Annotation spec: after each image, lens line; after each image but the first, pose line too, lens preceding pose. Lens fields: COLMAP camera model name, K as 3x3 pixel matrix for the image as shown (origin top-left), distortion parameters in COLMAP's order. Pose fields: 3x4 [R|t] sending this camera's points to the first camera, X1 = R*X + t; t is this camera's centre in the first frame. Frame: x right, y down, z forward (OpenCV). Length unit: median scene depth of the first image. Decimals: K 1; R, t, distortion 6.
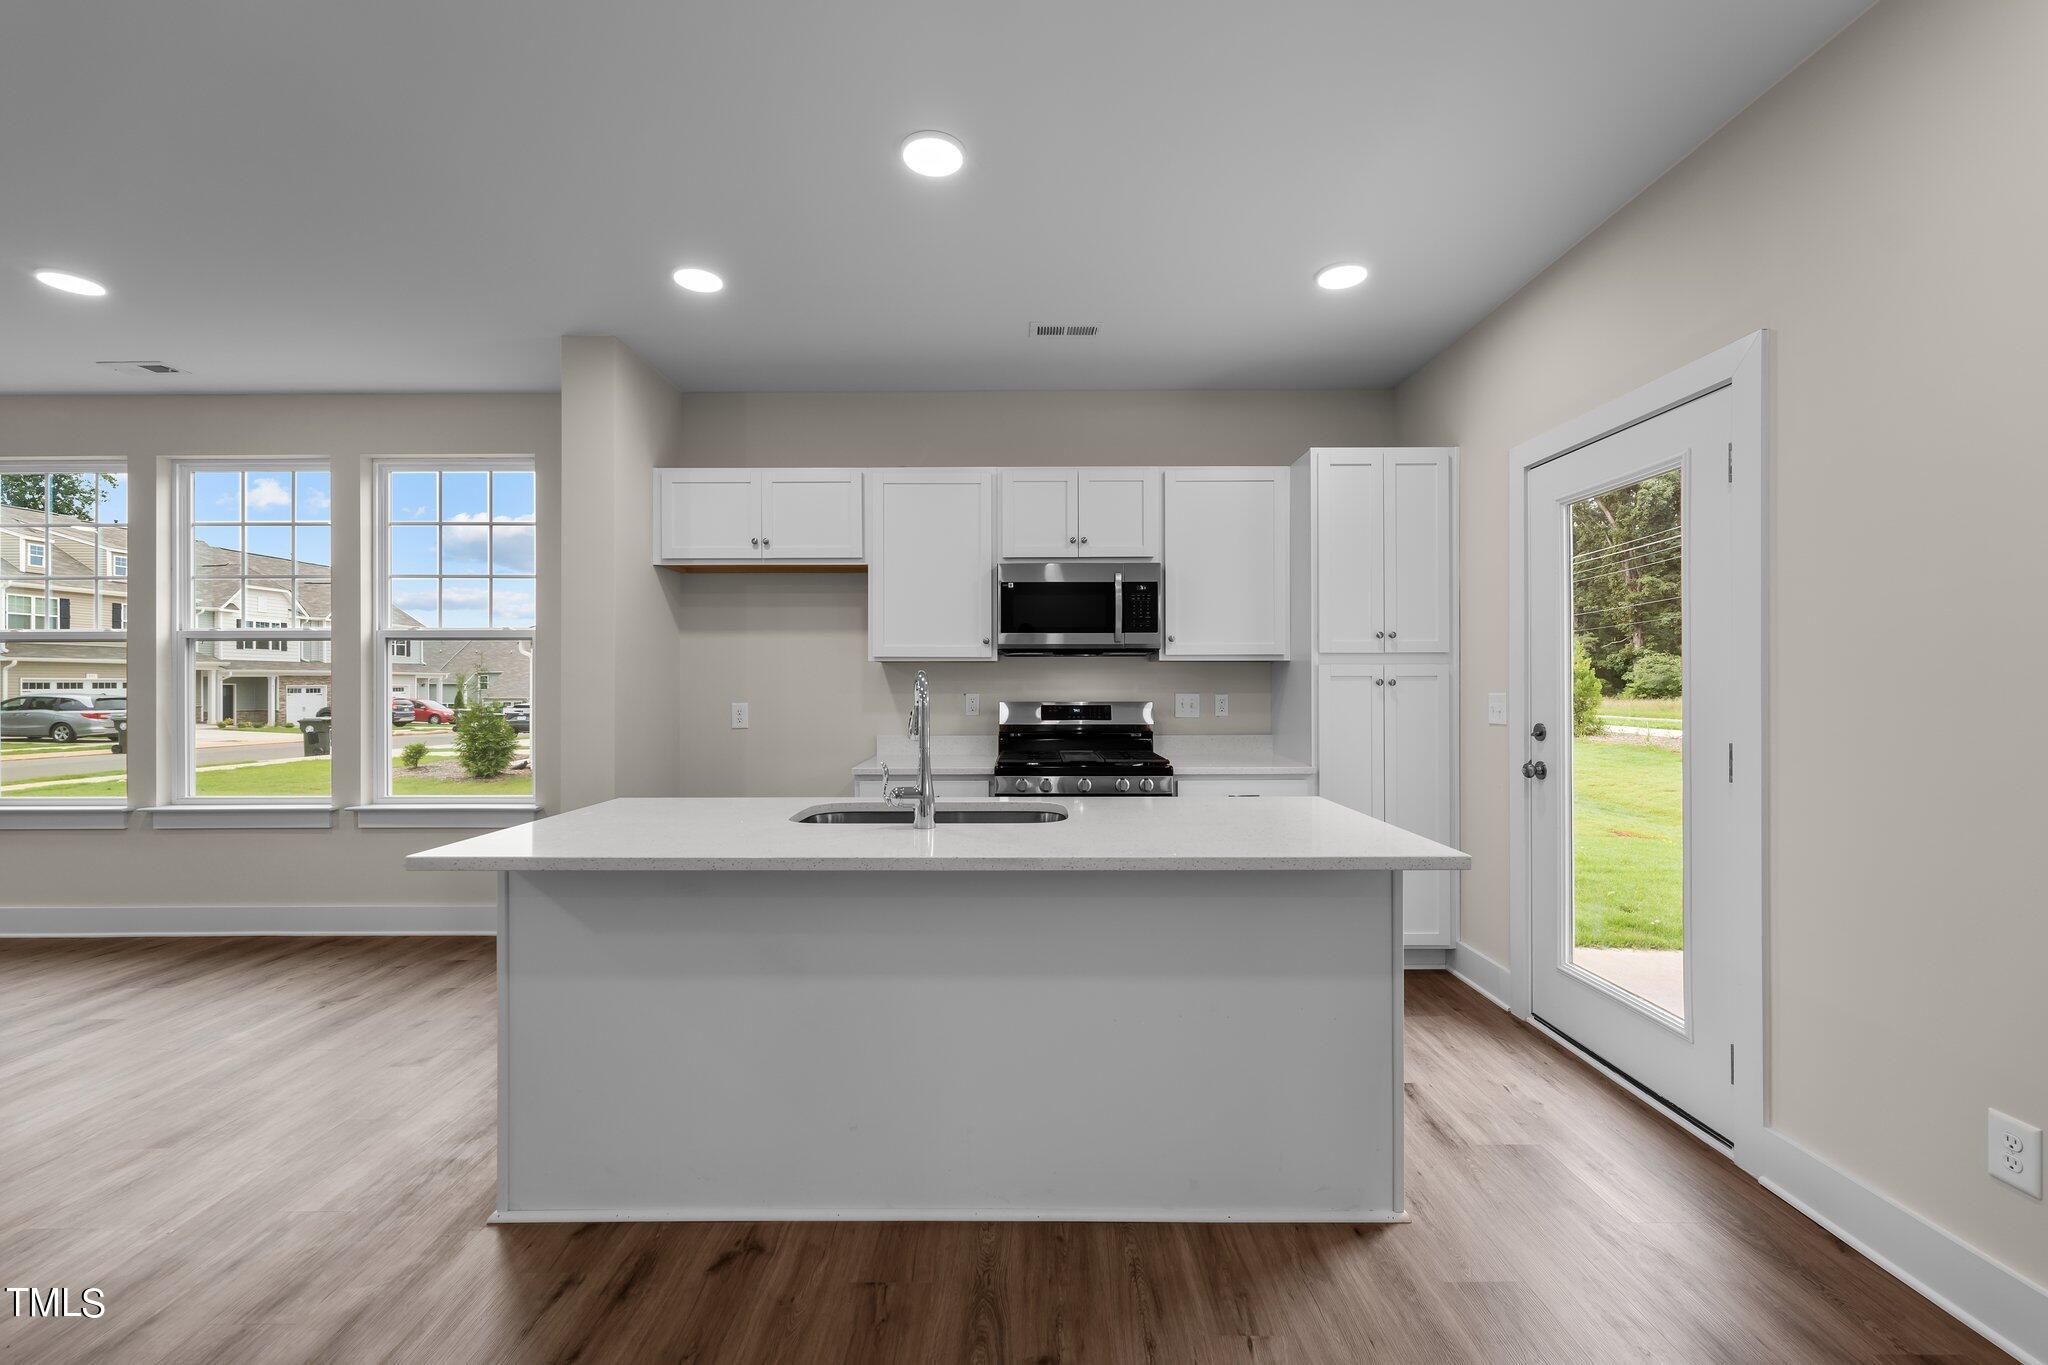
lens RADIAL K [[839.3, 0, 1025.8], [0, 839.3, 681.6], [0, 0, 1]] dist [0.002010, -0.000441]
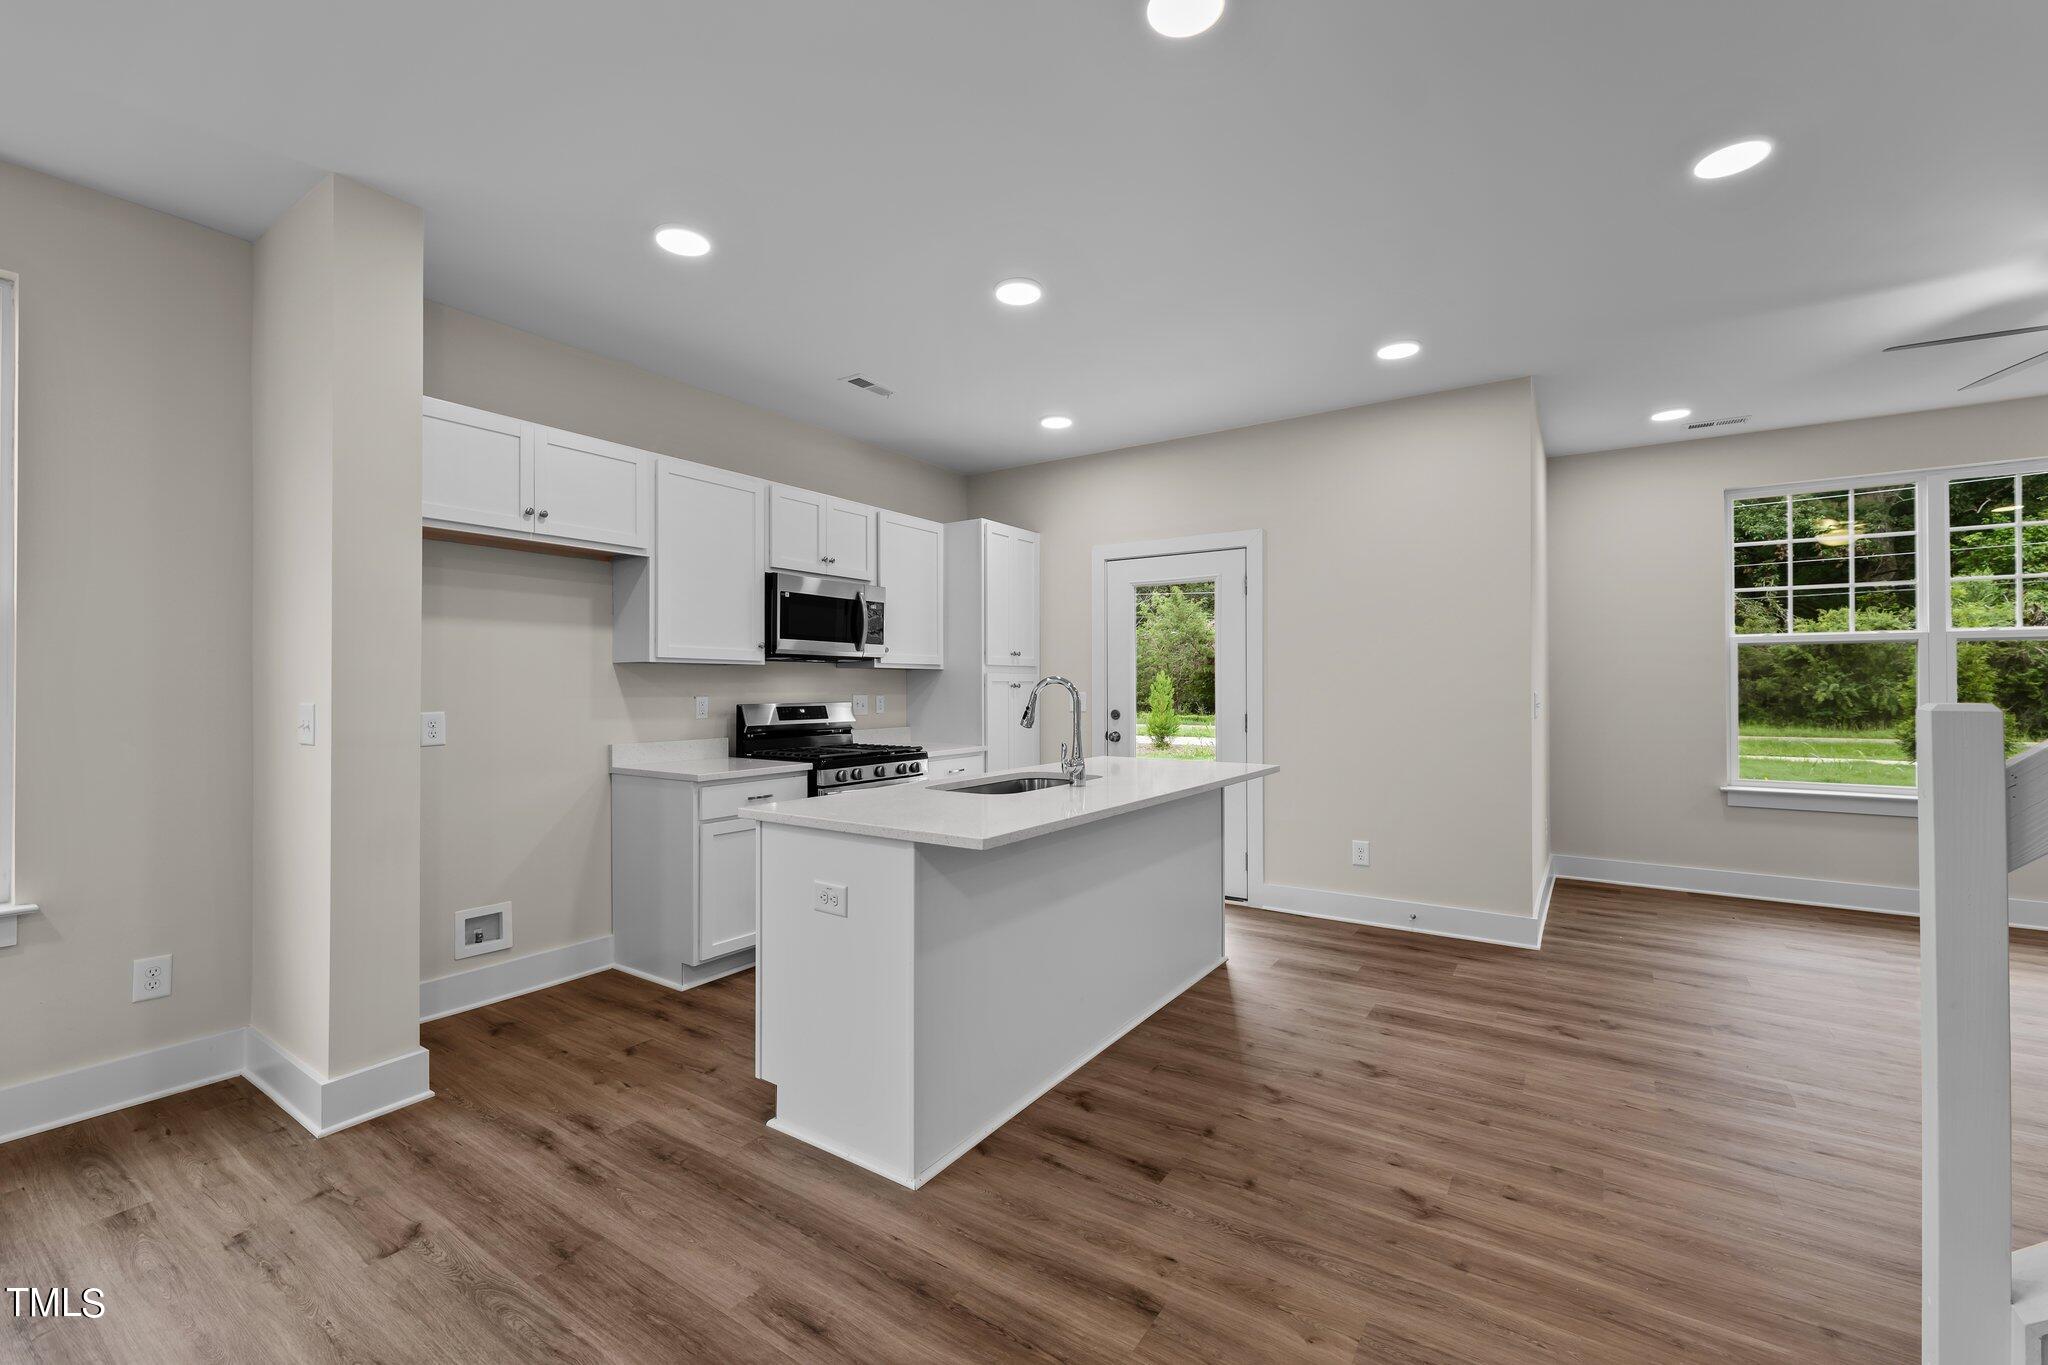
lens RADIAL K [[839.3, 0, 1023.5], [0, 839.3, 684.3], [0, 0, 1]] dist [0.002010, -0.000441]
pose [[0.562628, 0.003307, 0.826703, -0.757465], [-0.002799, 0.999994, -0.002095, 0.001164], [-0.826705, -0.001135, 0.562634, 0.149212]]
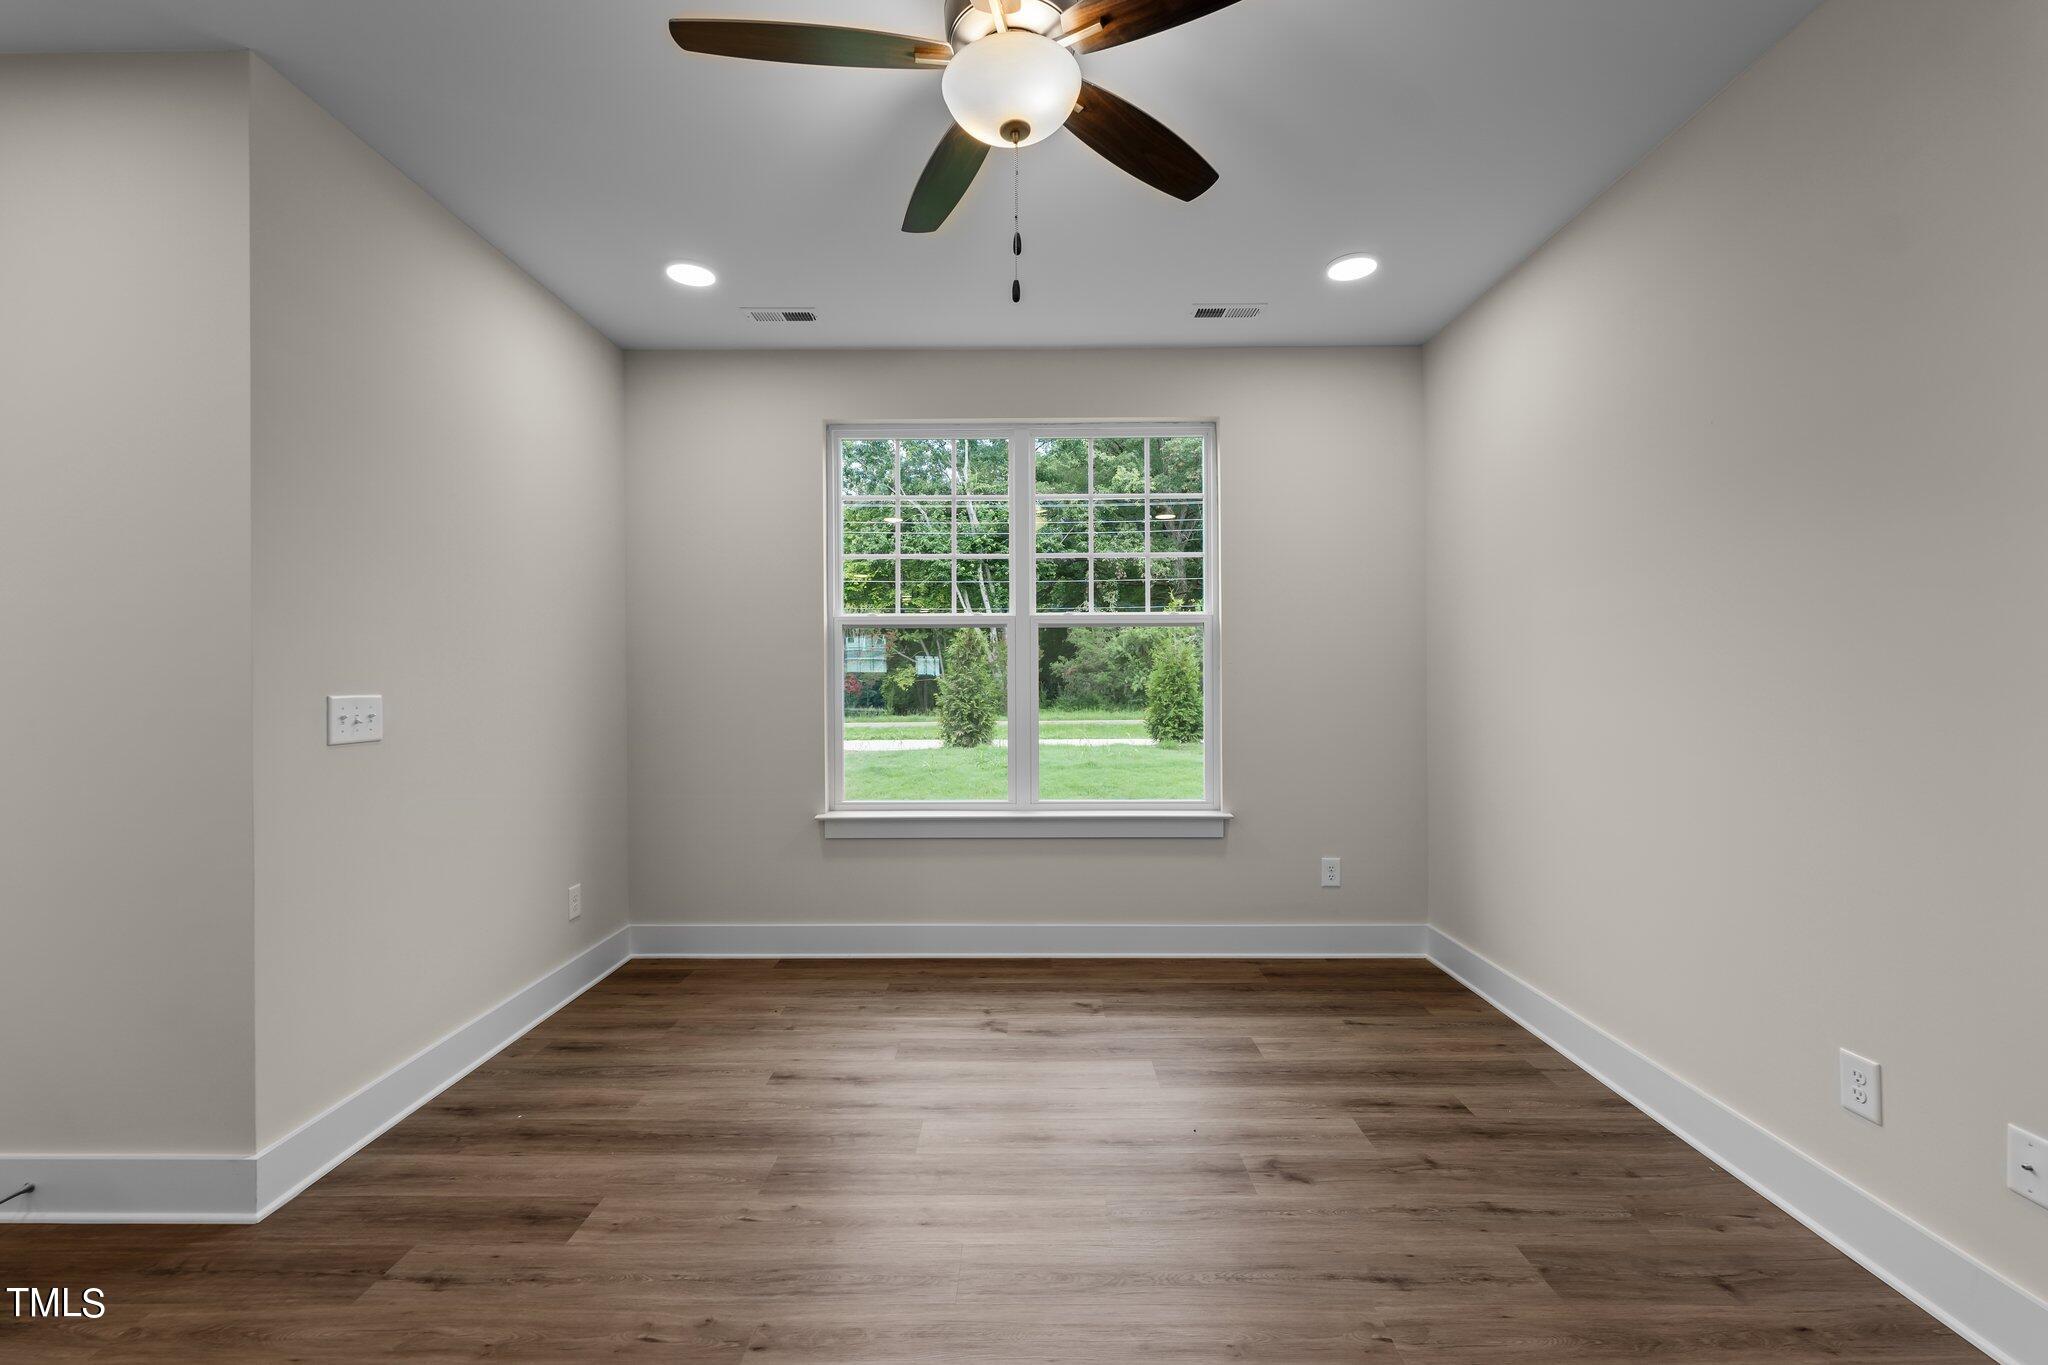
lens RADIAL K [[839.3, 0, 1026.7], [0, 839.3, 677.0], [0, 0, 1]] dist [0.002010, -0.000441]
pose [[0.002792, 0.003949, 0.999988, -0.043464], [0.002265, 0.999990, -0.003955, -0.002060], [-0.999994, 0.002276, 0.002783, -0.267143]]
